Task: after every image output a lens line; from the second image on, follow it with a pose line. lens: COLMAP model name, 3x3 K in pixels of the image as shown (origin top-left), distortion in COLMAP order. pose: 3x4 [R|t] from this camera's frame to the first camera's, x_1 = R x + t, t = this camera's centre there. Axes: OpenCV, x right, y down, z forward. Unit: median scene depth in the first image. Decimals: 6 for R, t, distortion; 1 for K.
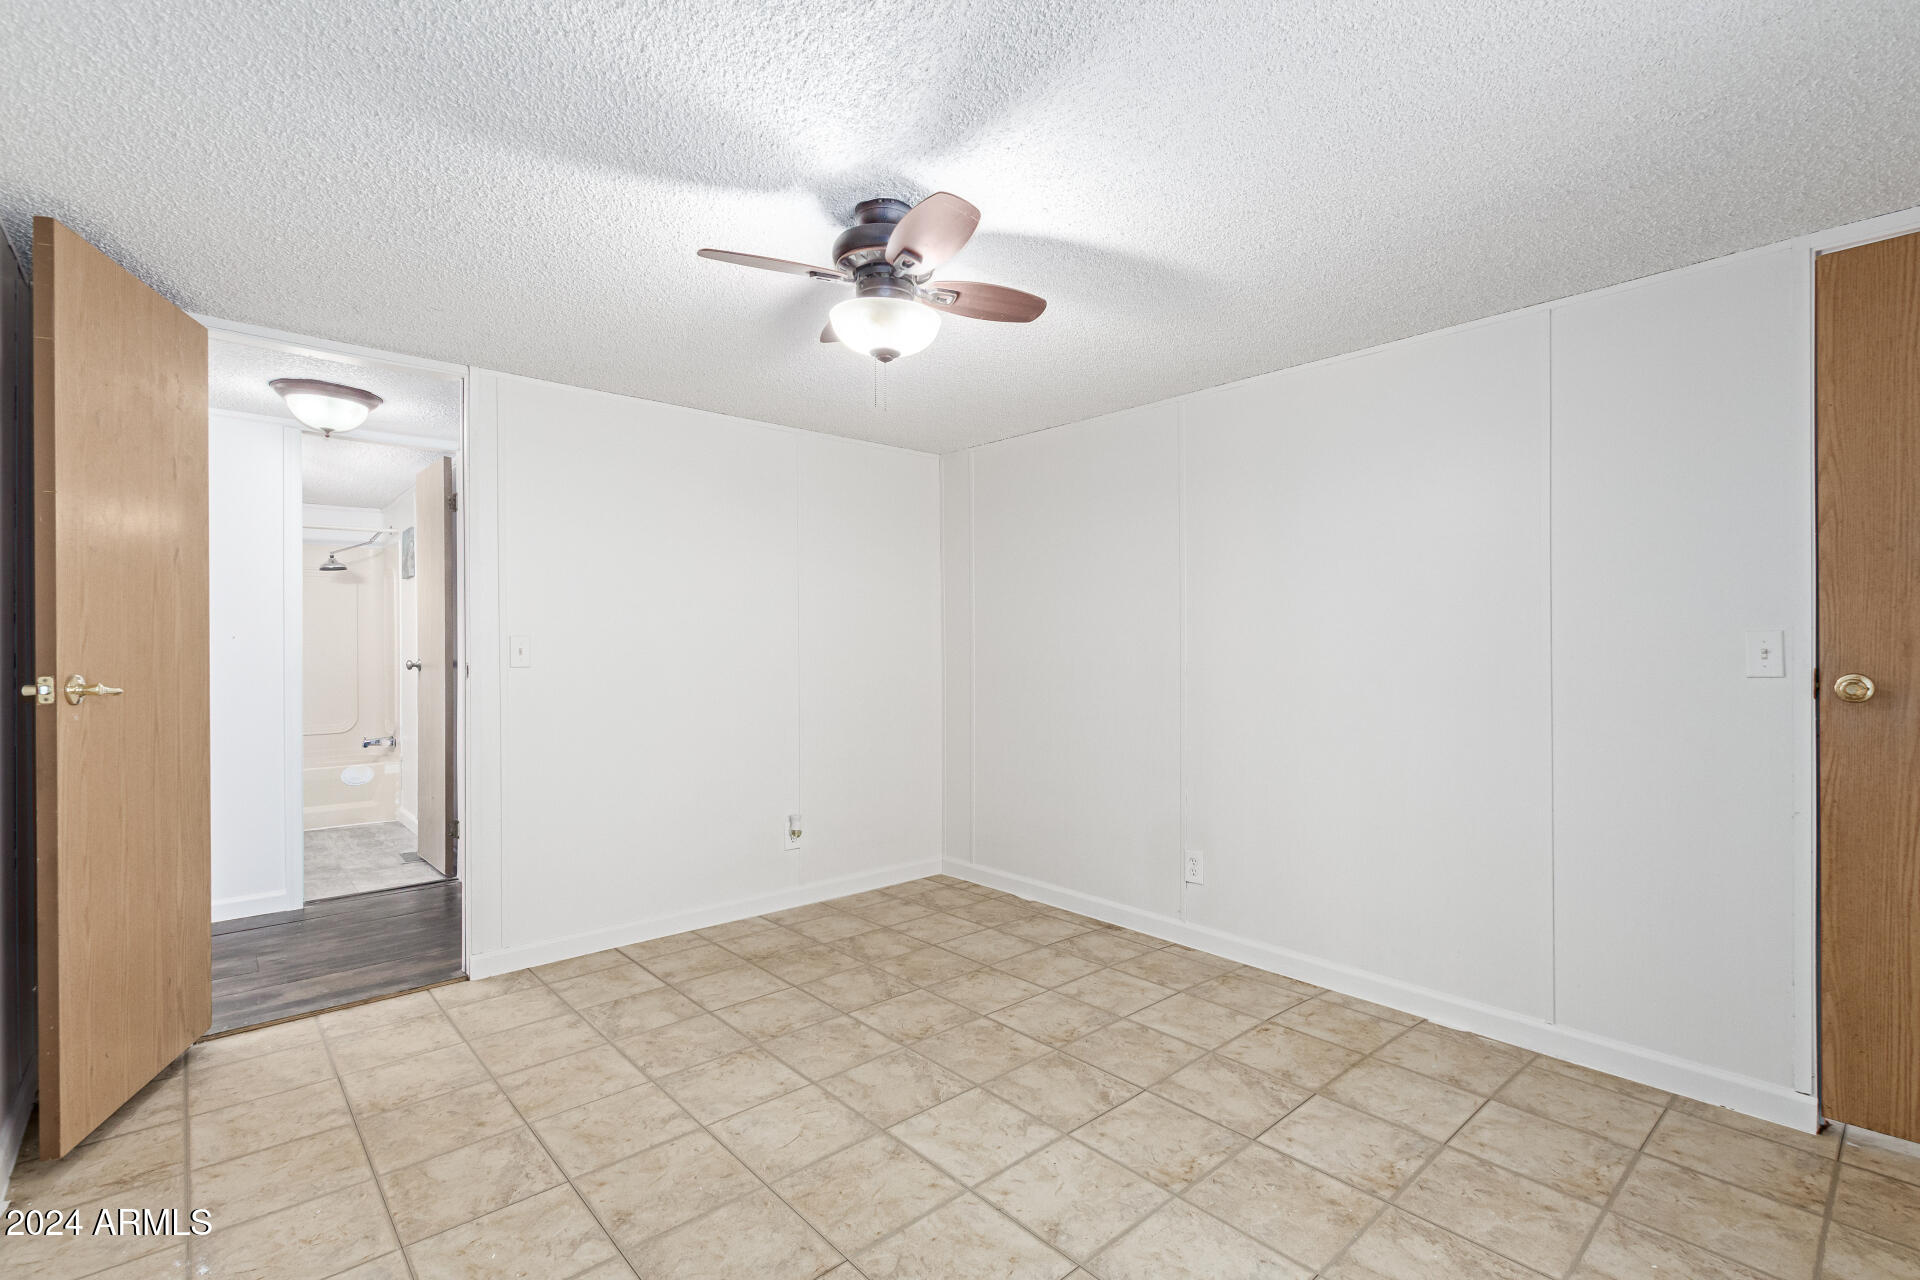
lens RADIAL K [[876.6, 0, 964.6], [0, 876.6, 644.8], [0, 0, 1]] dist [-0.000506, -0.000336]
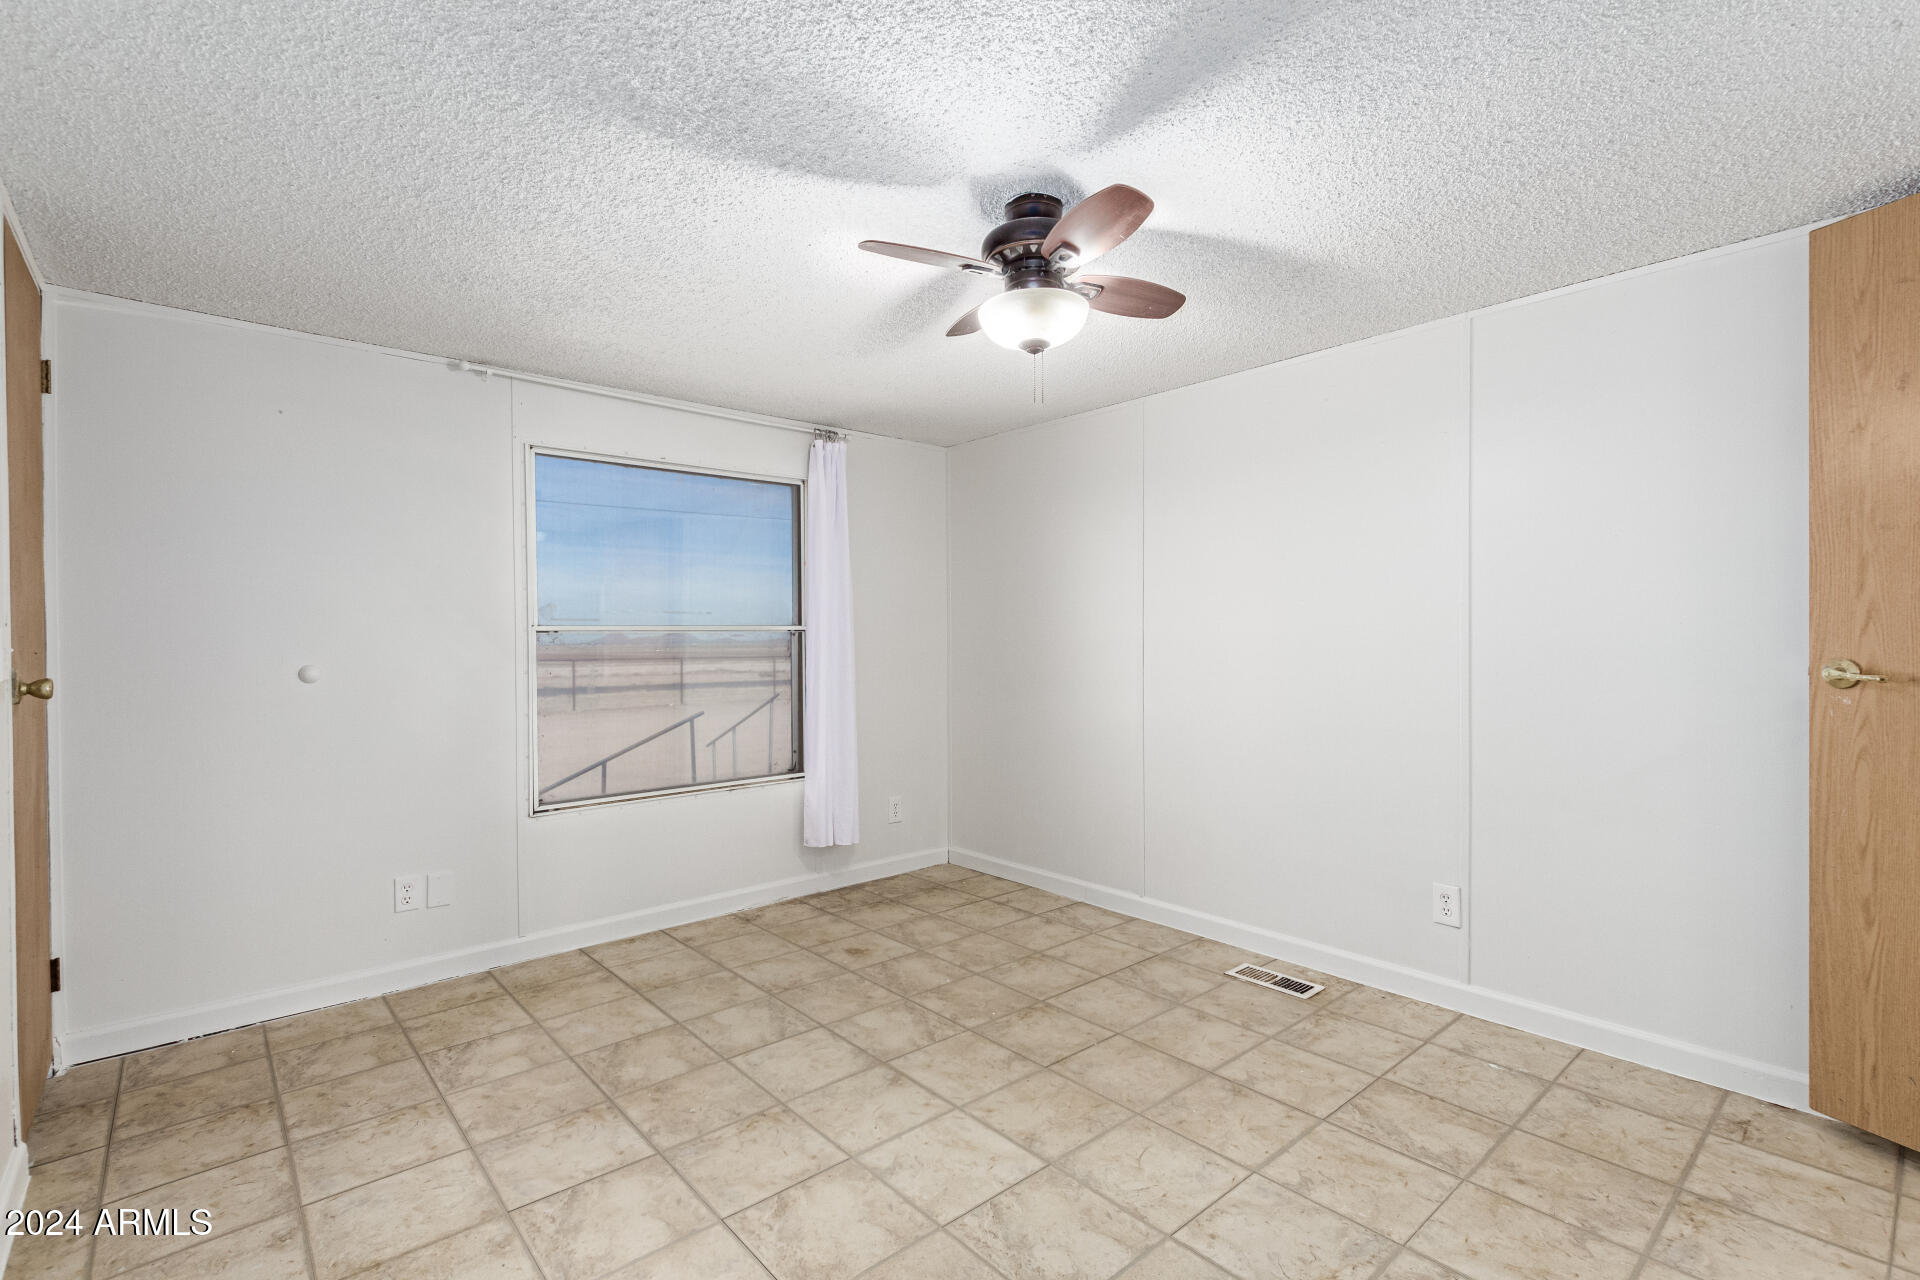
lens RADIAL K [[876.6, 0, 962.2], [0, 876.6, 642.8], [0, 0, 1]] dist [-0.000506, -0.000336]
pose [[-0.999896, 0.008712, 0.011479, -0.016922], [0.008759, 0.999953, 0.004053, 0.007413], [-0.011443, 0.004153, -0.999926, 1.953489]]
